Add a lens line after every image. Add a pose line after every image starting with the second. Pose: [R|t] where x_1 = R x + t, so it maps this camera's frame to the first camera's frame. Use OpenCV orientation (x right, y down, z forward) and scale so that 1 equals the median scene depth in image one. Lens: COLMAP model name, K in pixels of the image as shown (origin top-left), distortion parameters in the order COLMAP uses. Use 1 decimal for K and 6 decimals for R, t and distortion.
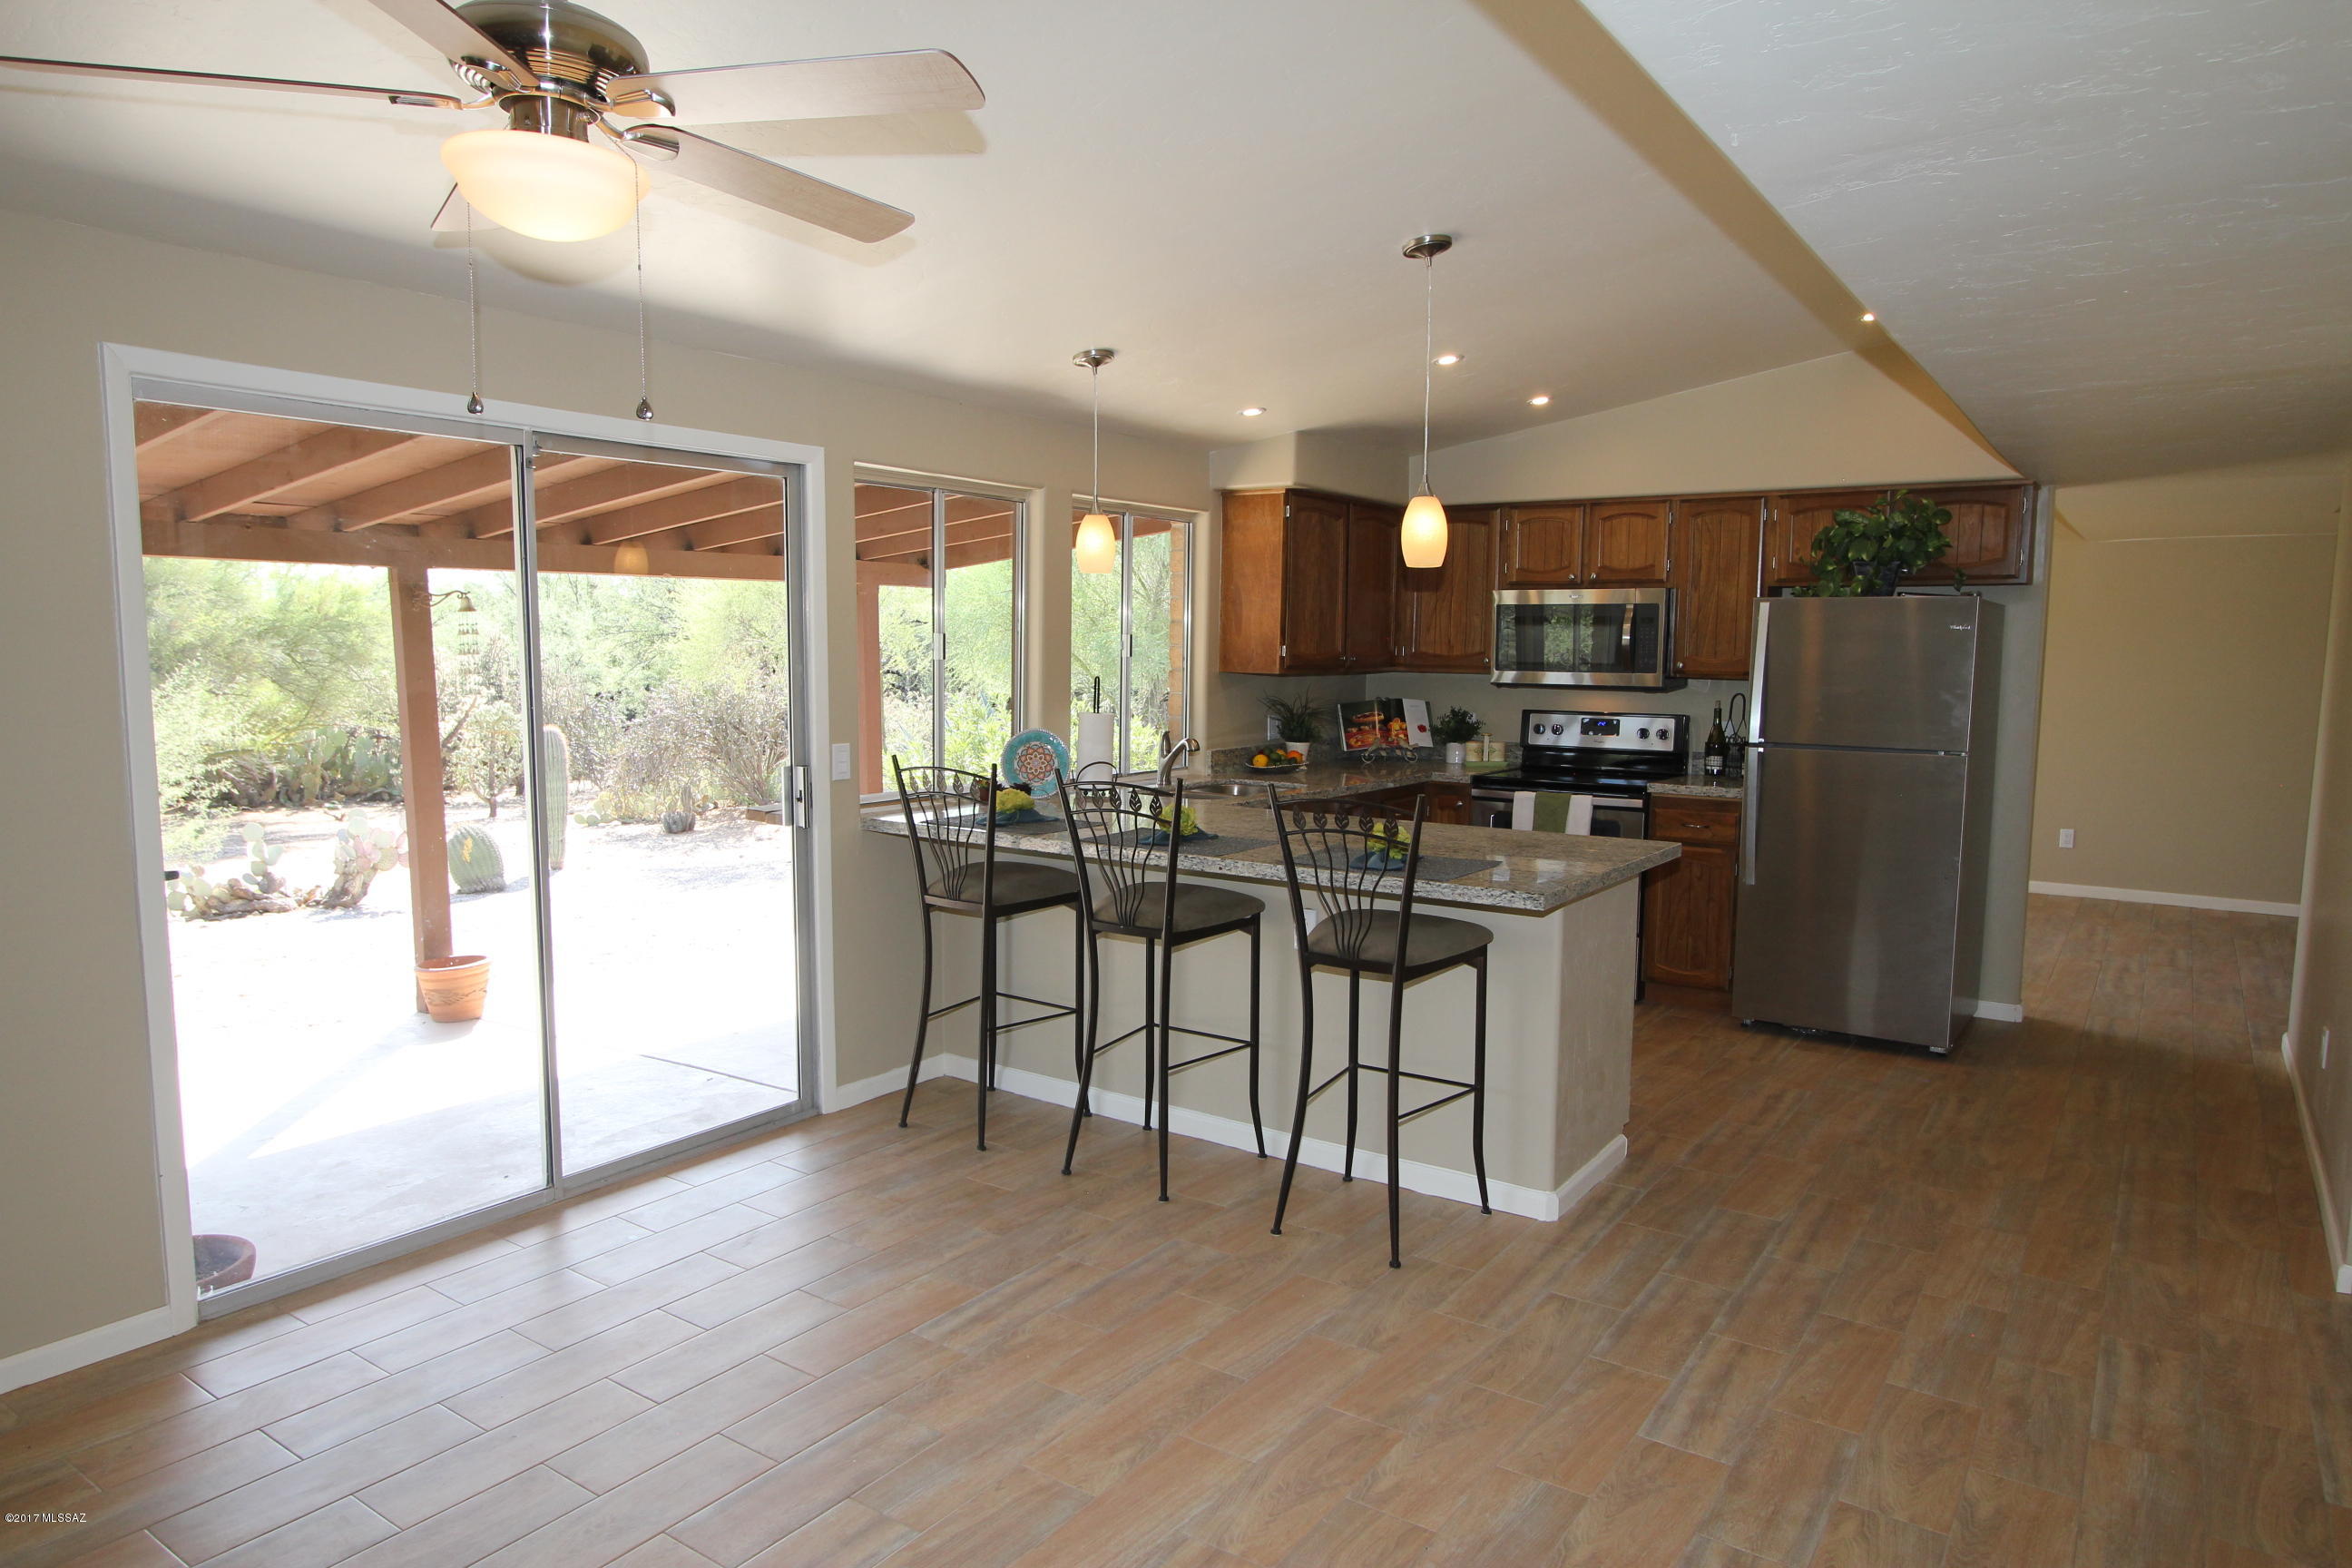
lens RADIAL K [[1470.8, 0, 1180.3], [0, 1470.8, 785.3], [0, 0, 1]] dist [0.005906, 0.002408]
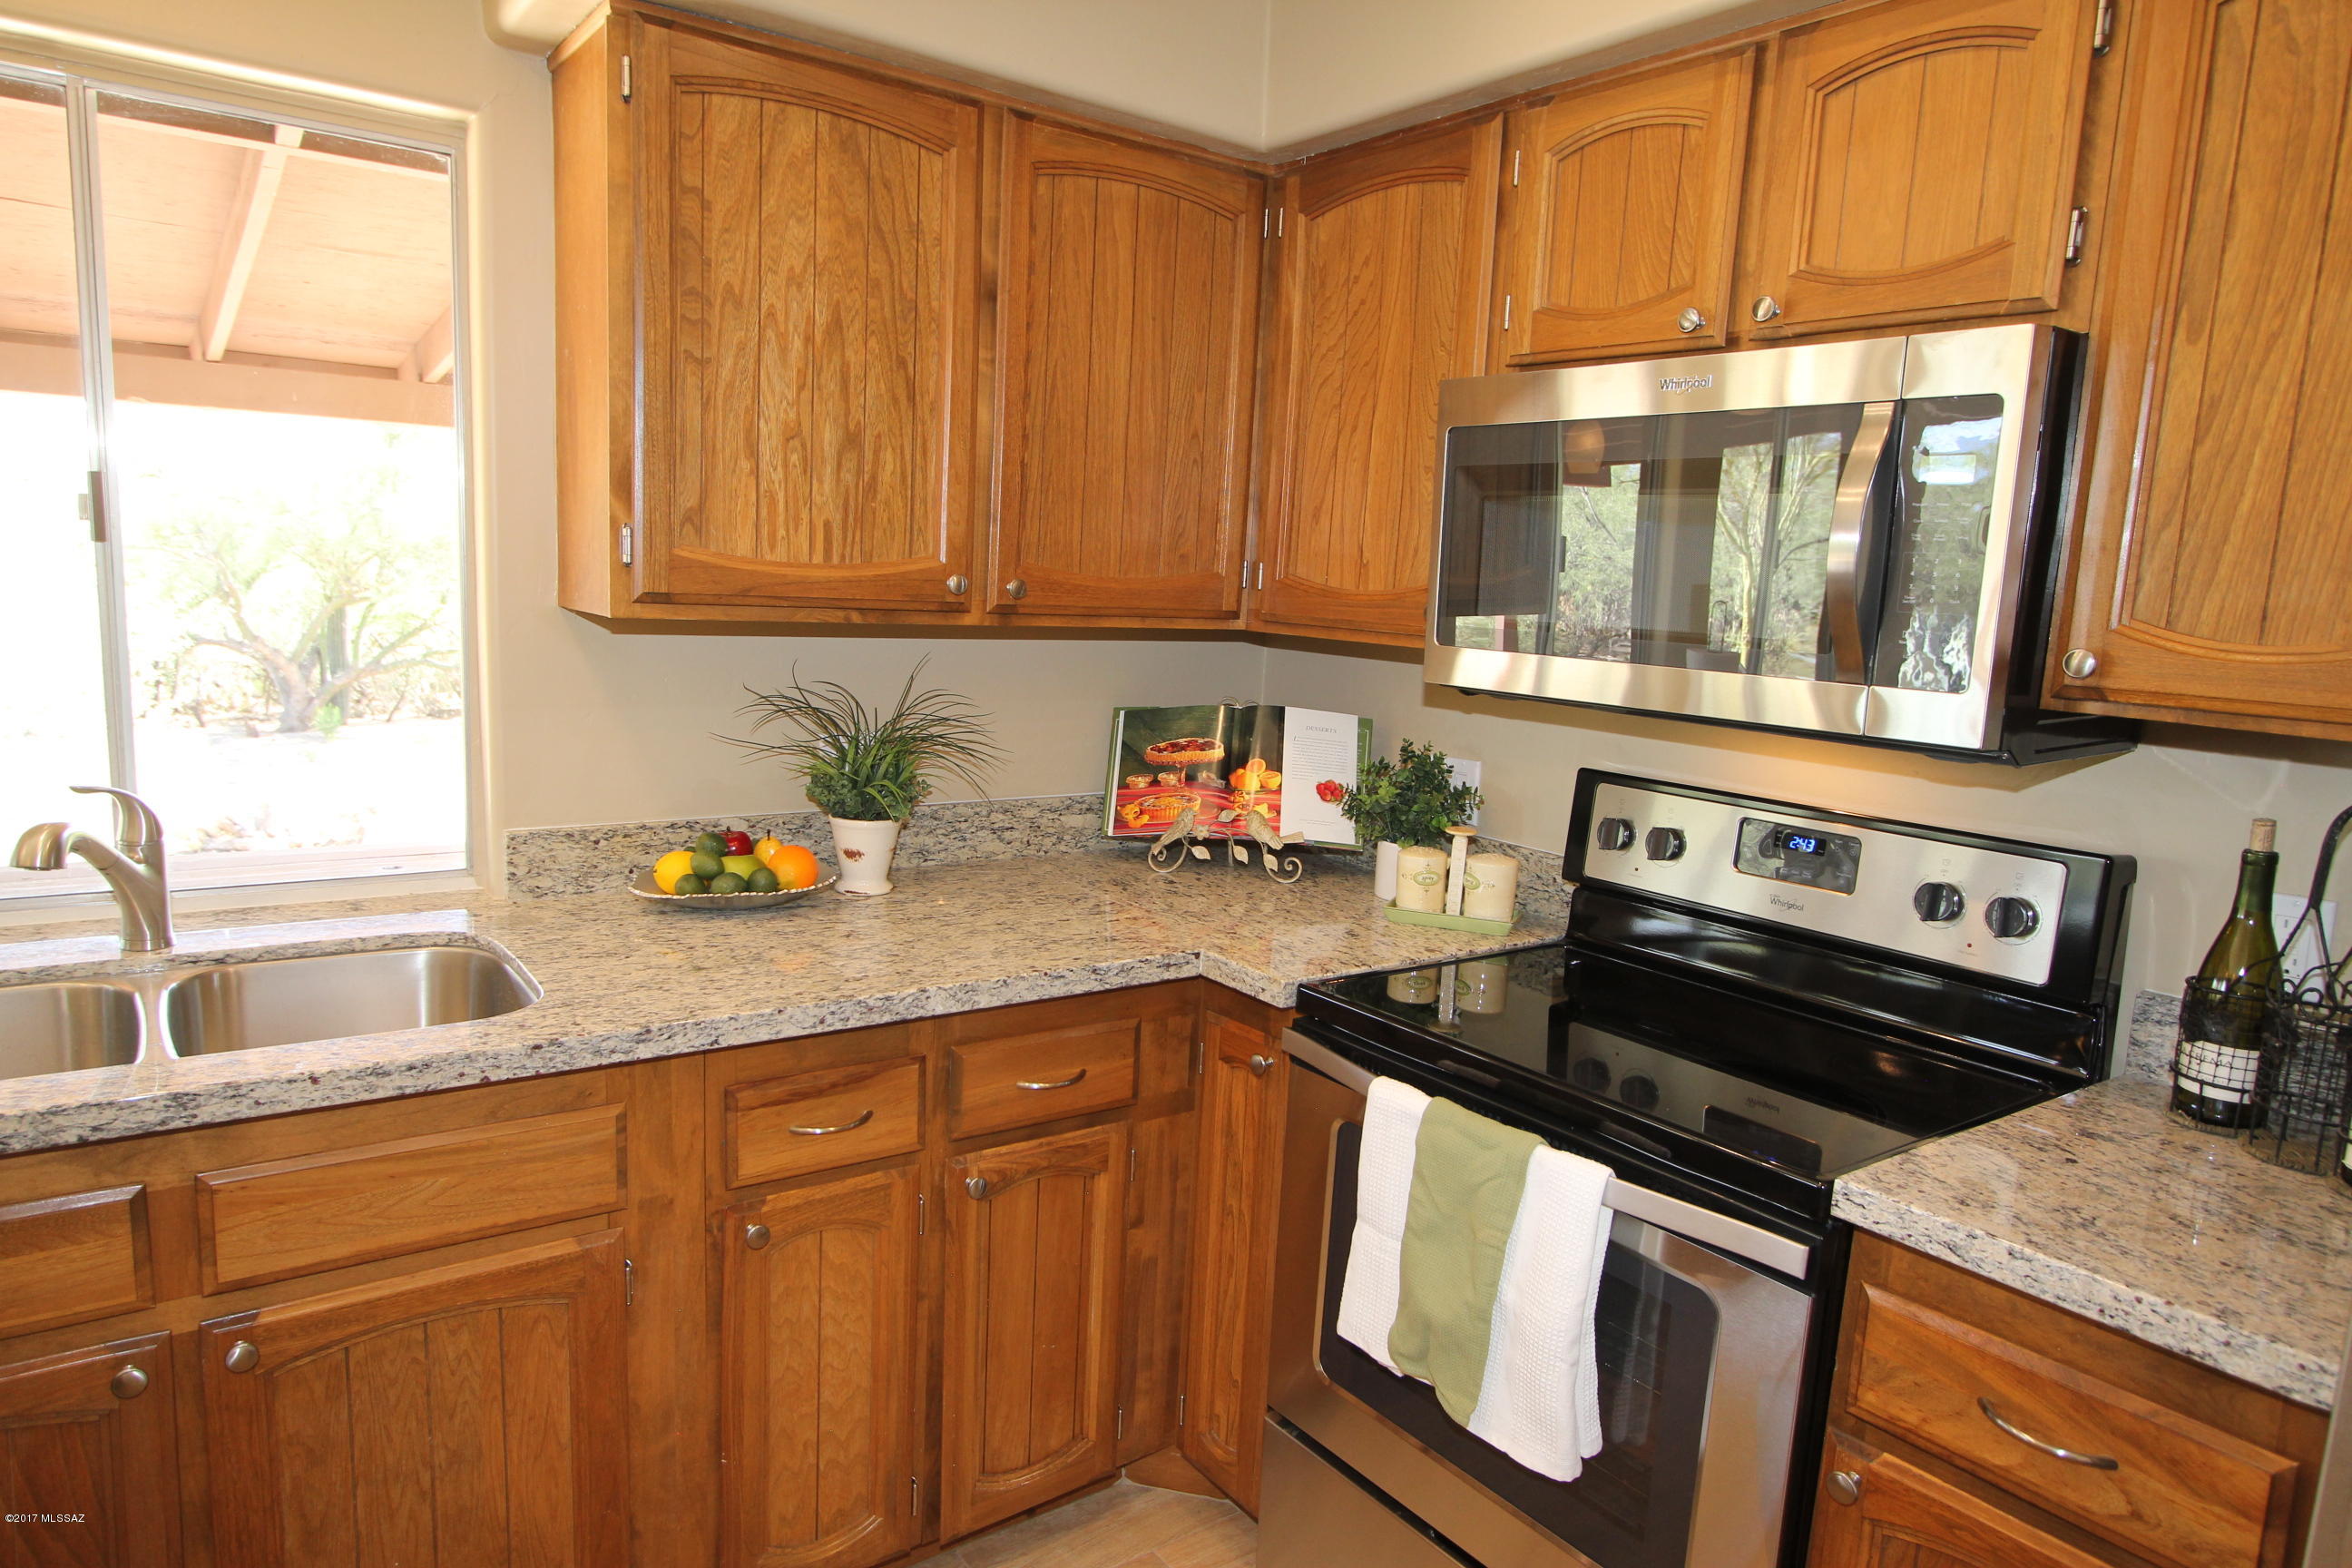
lens RADIAL K [[1470.8, 0, 1167.6], [0, 1470.8, 790.4], [0, 0, 1]] dist [0.005906, 0.002408]
pose [[0.942896, 0.084214, -0.322266, 0.265319], [-0.070552, 0.996053, 0.053866, -0.060676], [0.325530, -0.028053, 0.945116, 0.691990]]
